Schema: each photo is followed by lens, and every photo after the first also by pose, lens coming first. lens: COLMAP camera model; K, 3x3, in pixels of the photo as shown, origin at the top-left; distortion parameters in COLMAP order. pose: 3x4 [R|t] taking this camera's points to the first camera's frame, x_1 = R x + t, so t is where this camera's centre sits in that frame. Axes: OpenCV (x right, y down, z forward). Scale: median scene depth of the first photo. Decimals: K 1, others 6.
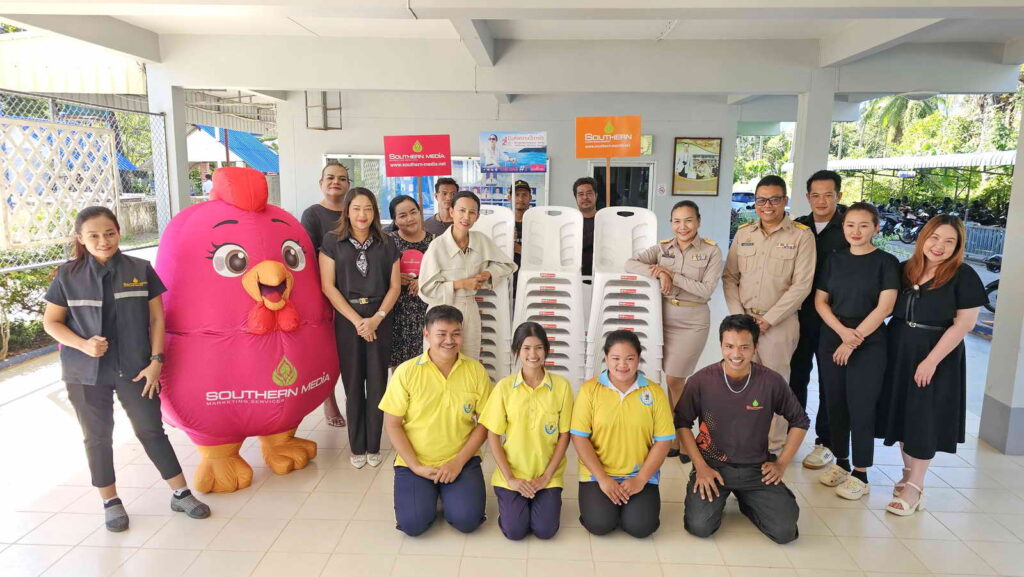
lens RADIAL K [[695.4, 0, 520.7], [0, 695.4, 291.0], [0, 0, 1]] dist [0.053874, -0.011734]
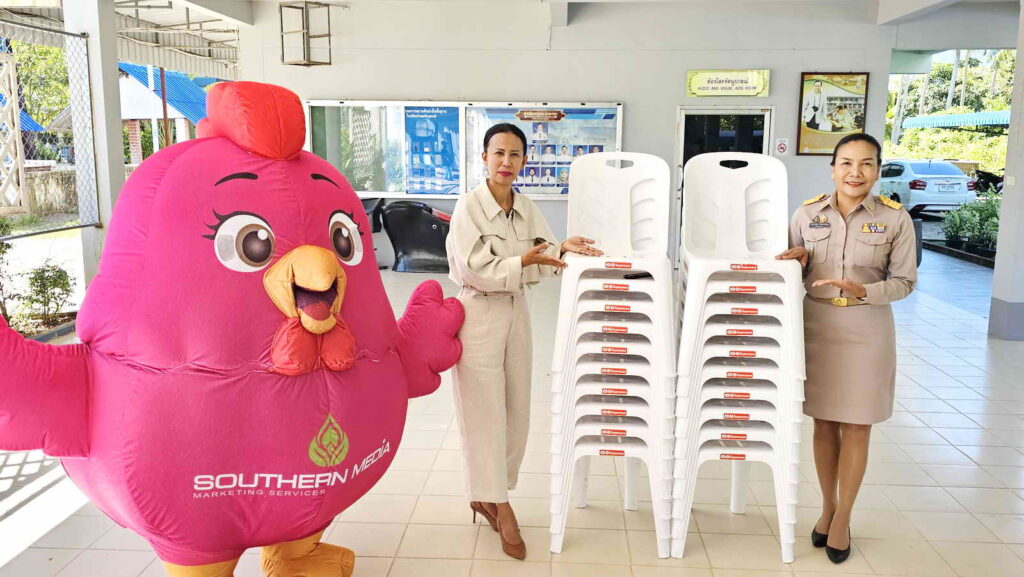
lens RADIAL K [[891.4, 0, 518.4], [0, 891.4, 298.5], [0, 0, 1]] dist [0.061156, -0.068768]
pose [[0.999932, -0.002826, -0.011314, -0.174291], [0.002968, 0.999917, 0.012554, -0.012011], [0.011277, -0.012587, 0.999857, 0.270551]]
